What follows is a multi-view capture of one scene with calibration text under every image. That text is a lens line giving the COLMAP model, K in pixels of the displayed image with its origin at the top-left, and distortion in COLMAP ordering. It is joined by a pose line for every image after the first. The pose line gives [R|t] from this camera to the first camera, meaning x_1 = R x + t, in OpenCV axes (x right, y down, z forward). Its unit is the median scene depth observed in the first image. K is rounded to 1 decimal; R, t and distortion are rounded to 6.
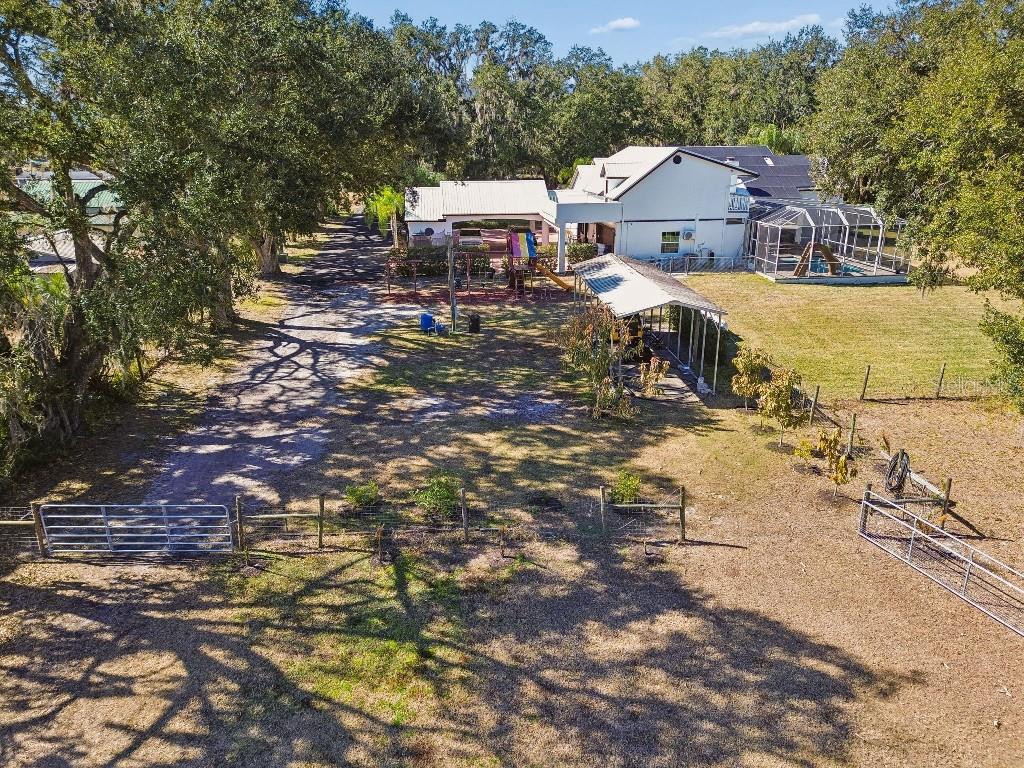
lens RADIAL K [[753.4, 0, 512.0], [0, 753.4, 384.0], [0, 0, 1]] dist [0.087633, -0.001023]
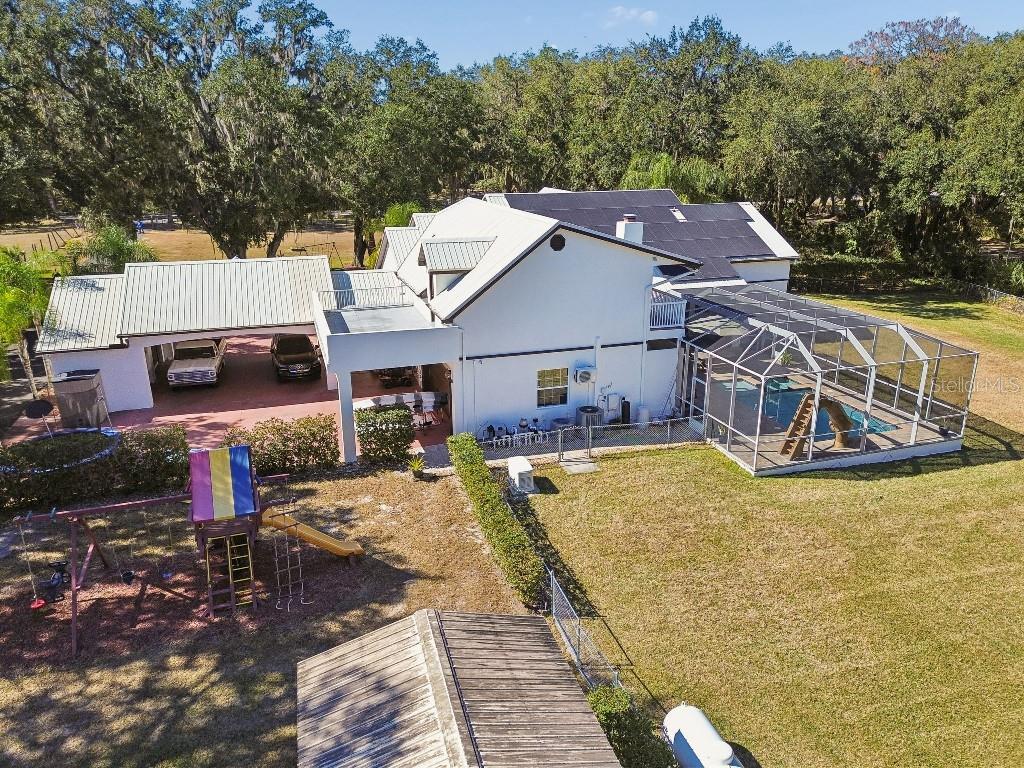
lens RADIAL K [[753.4, 0, 512.0], [0, 753.4, 384.0], [0, 0, 1]] dist [0.087633, -0.001023]
pose [[0.981097, -0.059758, 0.184060, 0.056339], [0.060367, 0.998174, 0.002298, -0.134723], [-0.183861, 0.008856, 0.982912, 0.332203]]
